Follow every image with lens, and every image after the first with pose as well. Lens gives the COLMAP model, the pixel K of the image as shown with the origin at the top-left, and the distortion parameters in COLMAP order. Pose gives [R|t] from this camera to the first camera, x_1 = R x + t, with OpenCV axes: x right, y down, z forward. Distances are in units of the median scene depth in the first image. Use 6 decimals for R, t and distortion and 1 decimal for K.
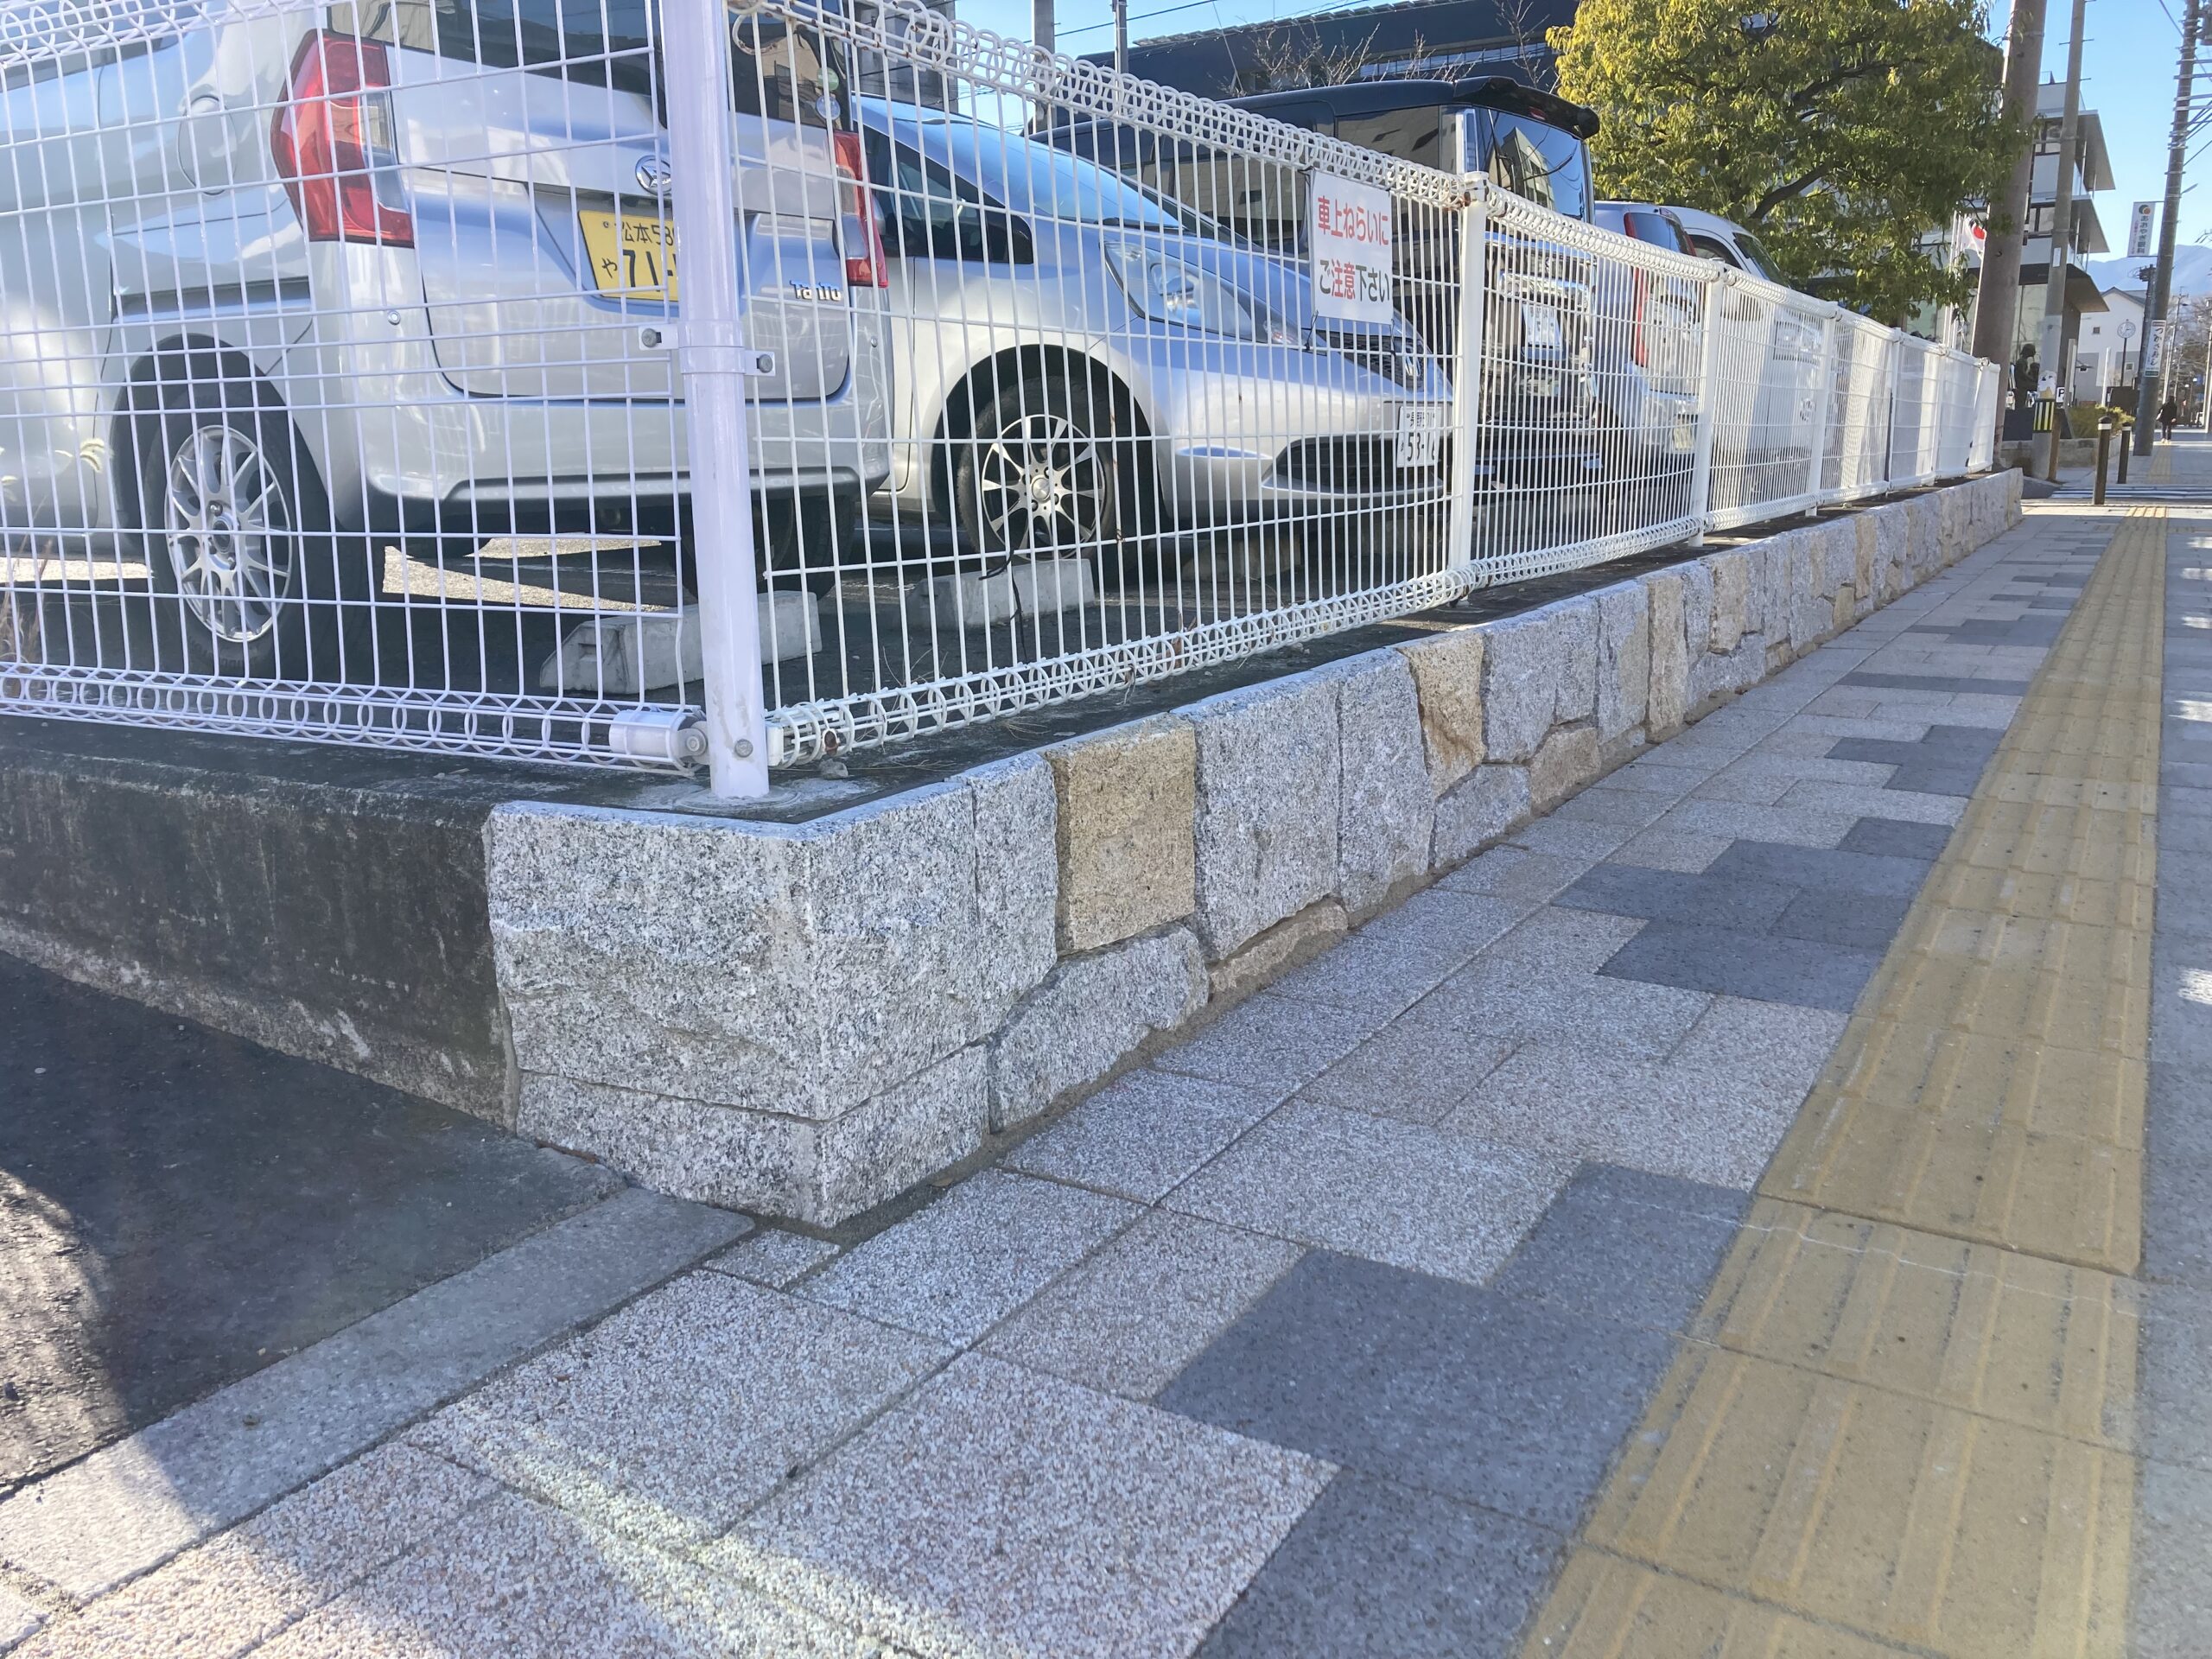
lens RADIAL K [[1831.4, 0, 1104.4], [0, 1831.4, 789.2], [0, 0, 1]] dist [0.206224, -0.618697]
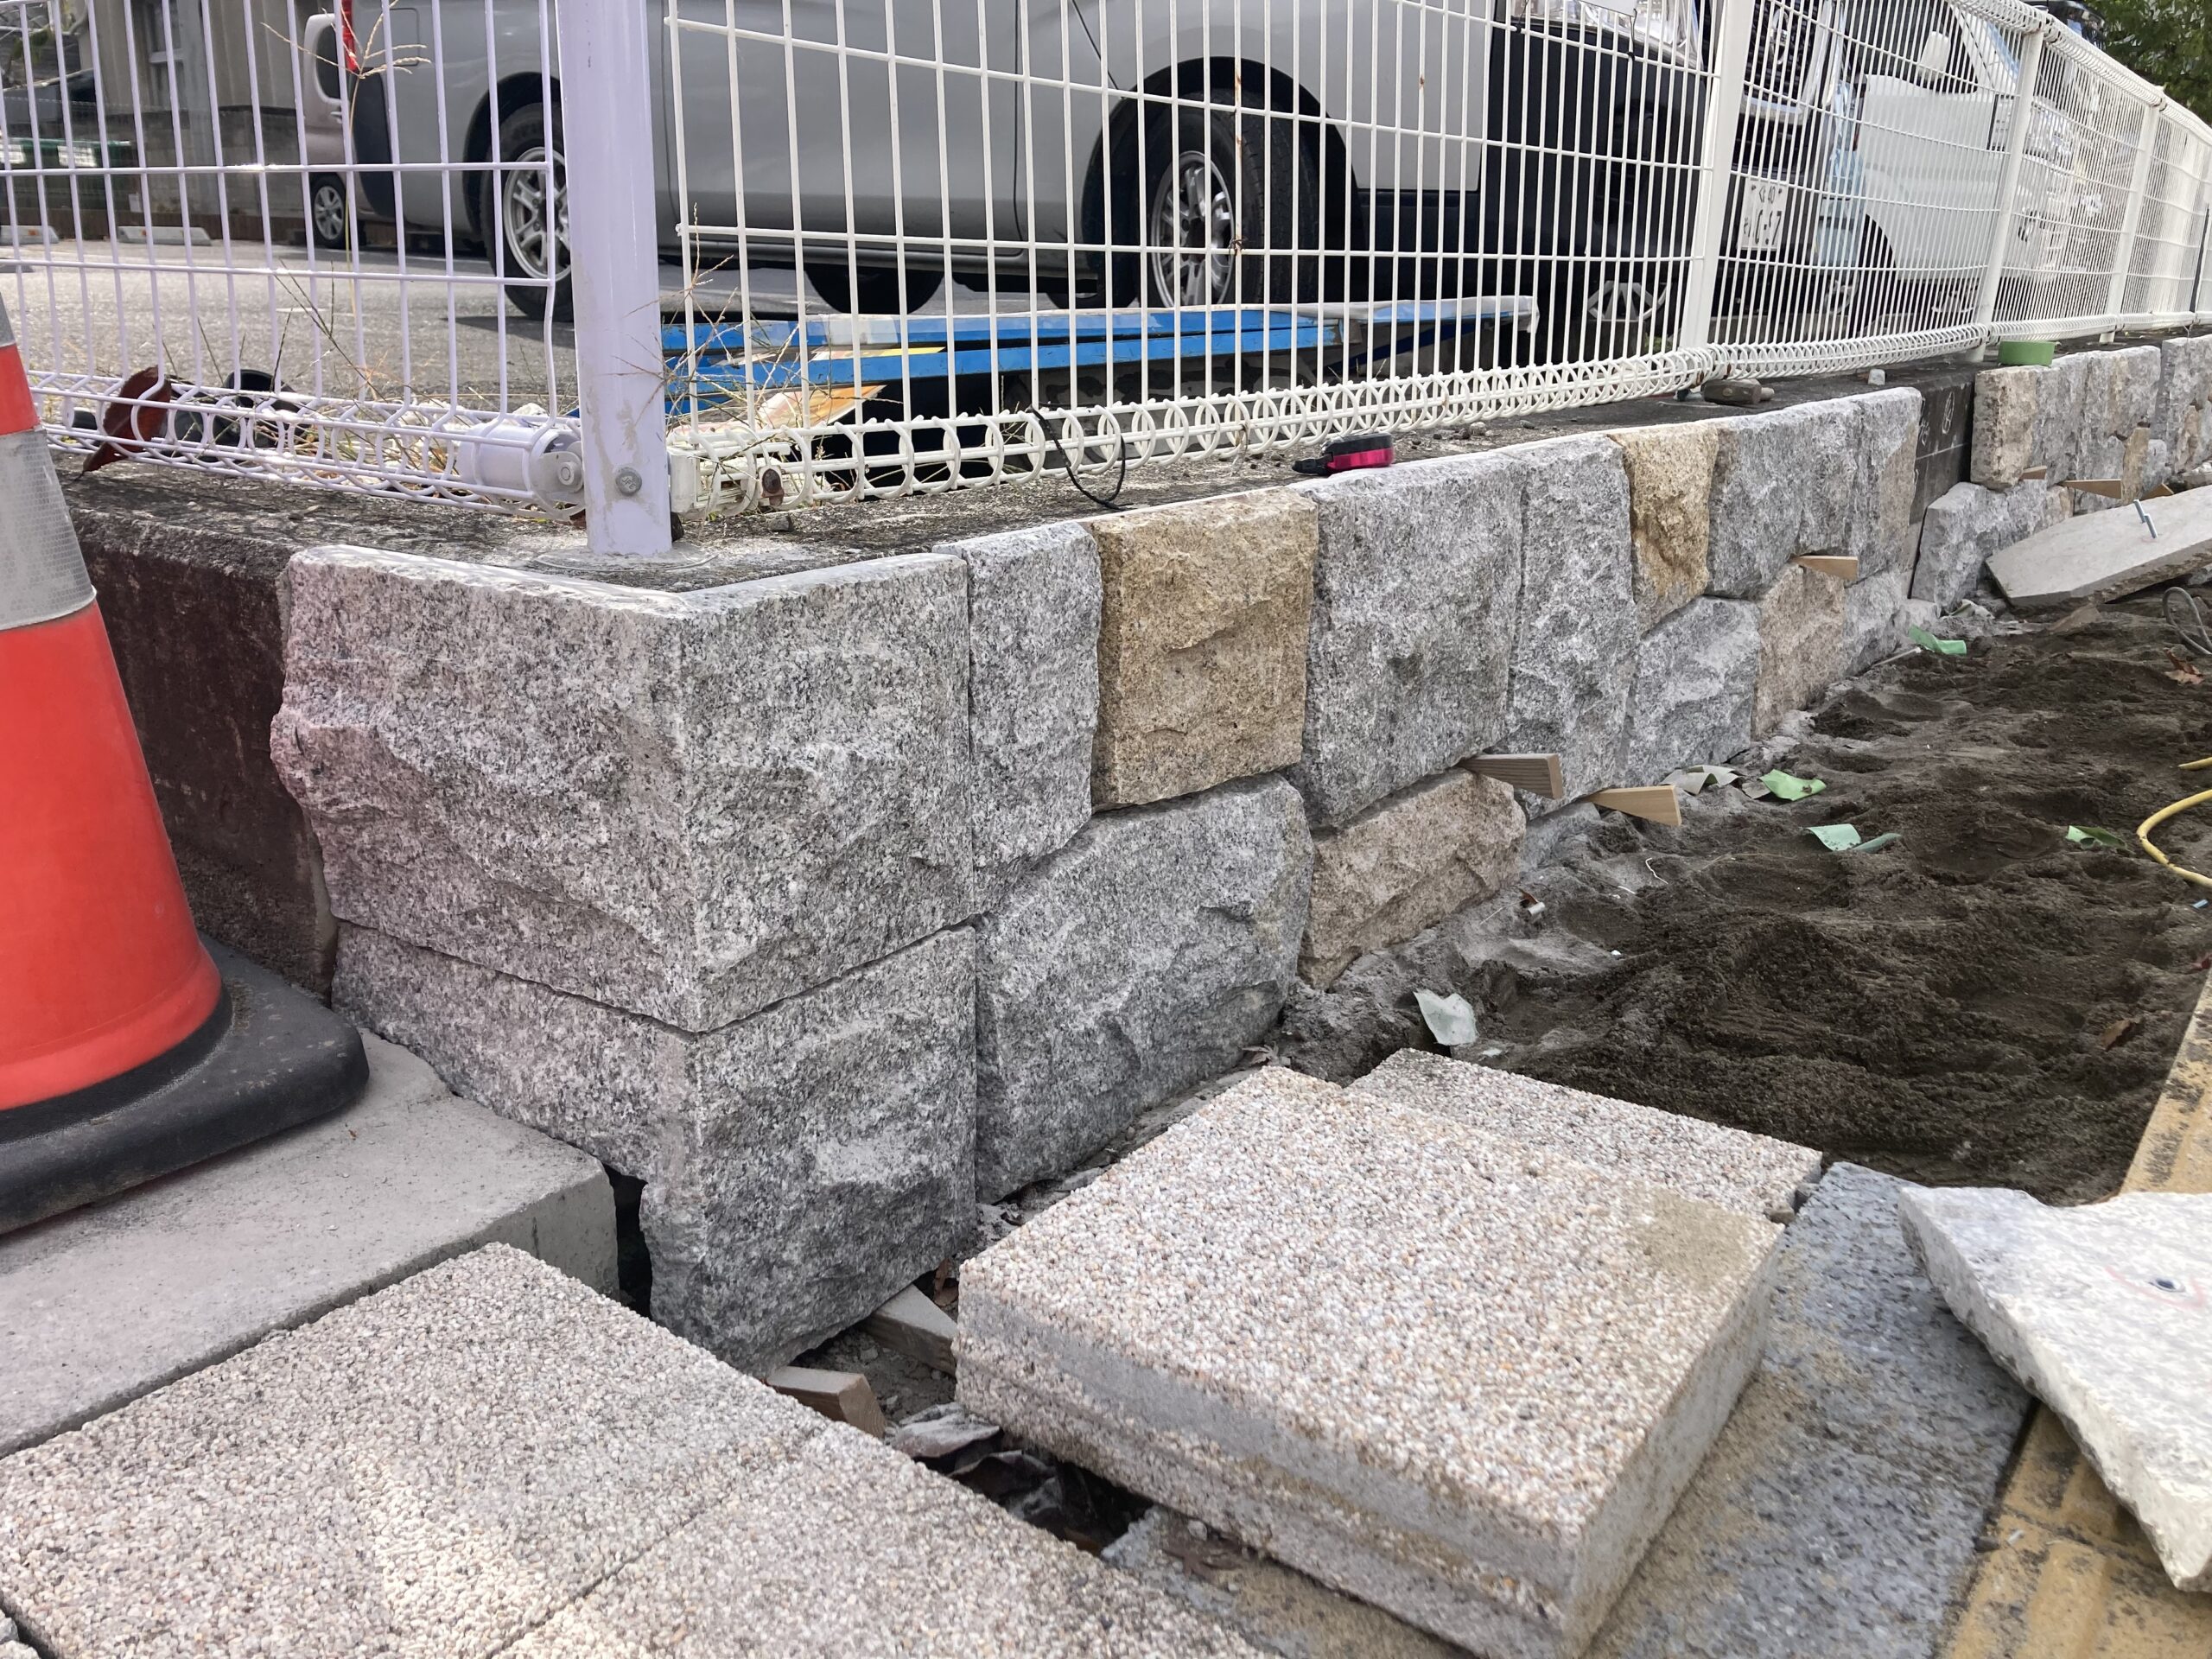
lens RADIAL K [[1872.6, 0, 1109.4], [0, 1872.6, 802.1], [0, 0, 1]] dist [0.039999, -0.009843]
pose [[0.994219, 0.063723, -0.086415, 0.049045], [-0.055116, 0.993603, 0.098564, 0.016963], [0.092143, -0.093231, 0.991372, 0.312081]]
